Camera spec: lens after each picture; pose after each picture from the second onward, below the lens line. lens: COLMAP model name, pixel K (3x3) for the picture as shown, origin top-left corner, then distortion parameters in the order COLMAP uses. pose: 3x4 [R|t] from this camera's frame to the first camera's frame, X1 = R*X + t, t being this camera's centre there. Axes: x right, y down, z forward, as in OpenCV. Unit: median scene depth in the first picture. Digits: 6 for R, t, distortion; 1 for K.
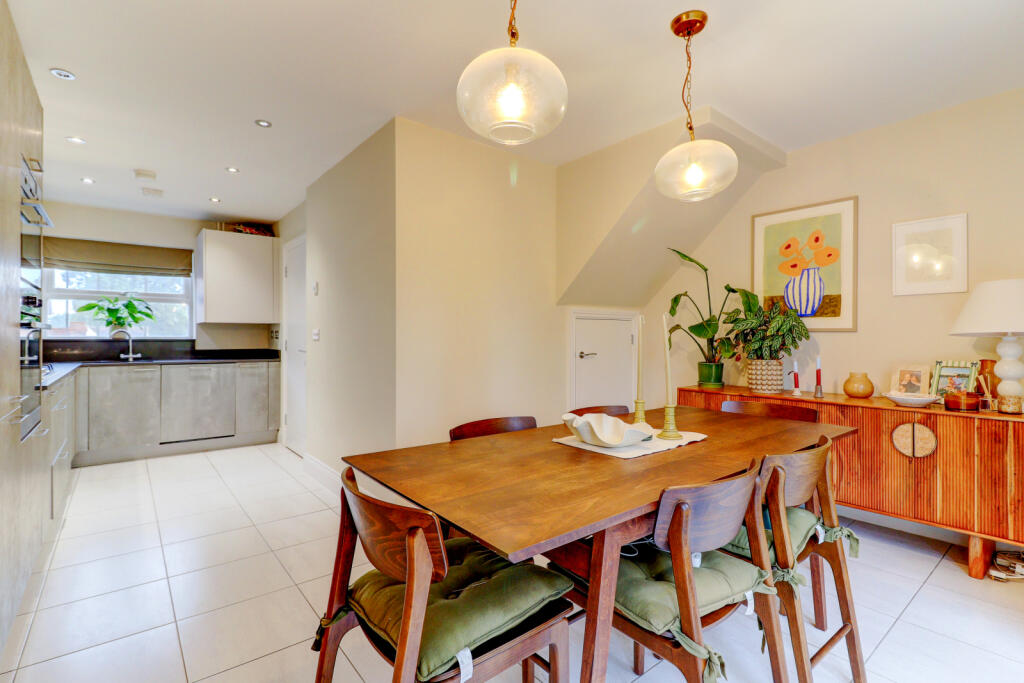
lens RADIAL K [[477.1, 0, 507.9], [0, 477.1, 338.9], [0, 0, 1]] dist [-0.001990, -0.000552]
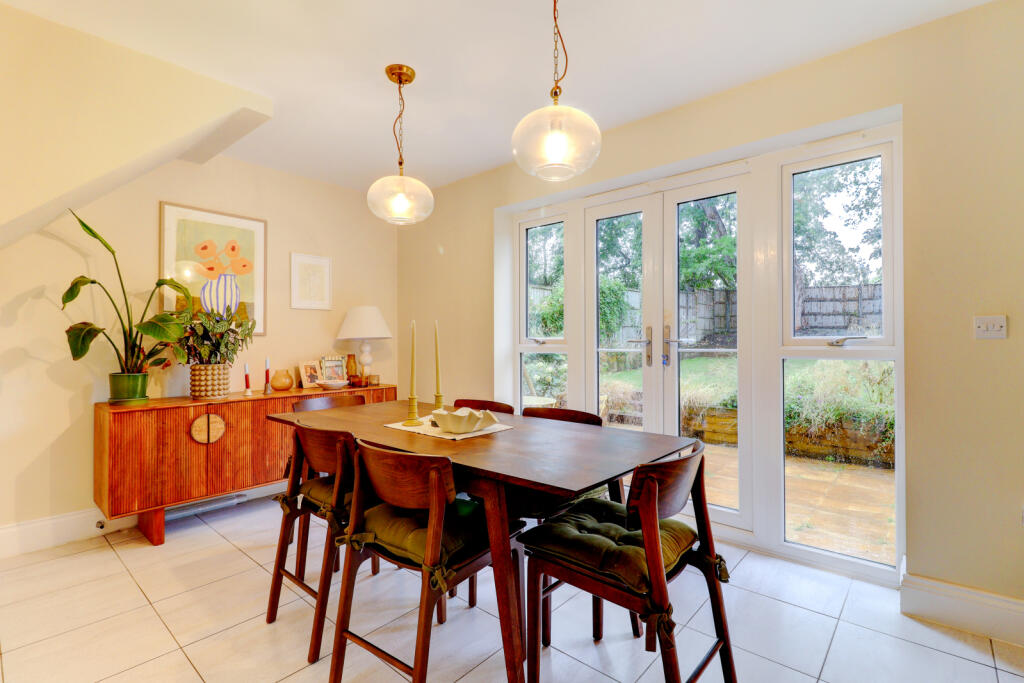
lens RADIAL K [[477.1, 0, 507.9], [0, 477.1, 338.9], [0, 0, 1]] dist [-0.001990, -0.000552]
pose [[-0.166727, 0.000246, 0.986003, -0.571397], [0.000325, 1.000000, -0.000194, -0.007115], [-0.986003, 0.000288, -0.166727, 0.650029]]
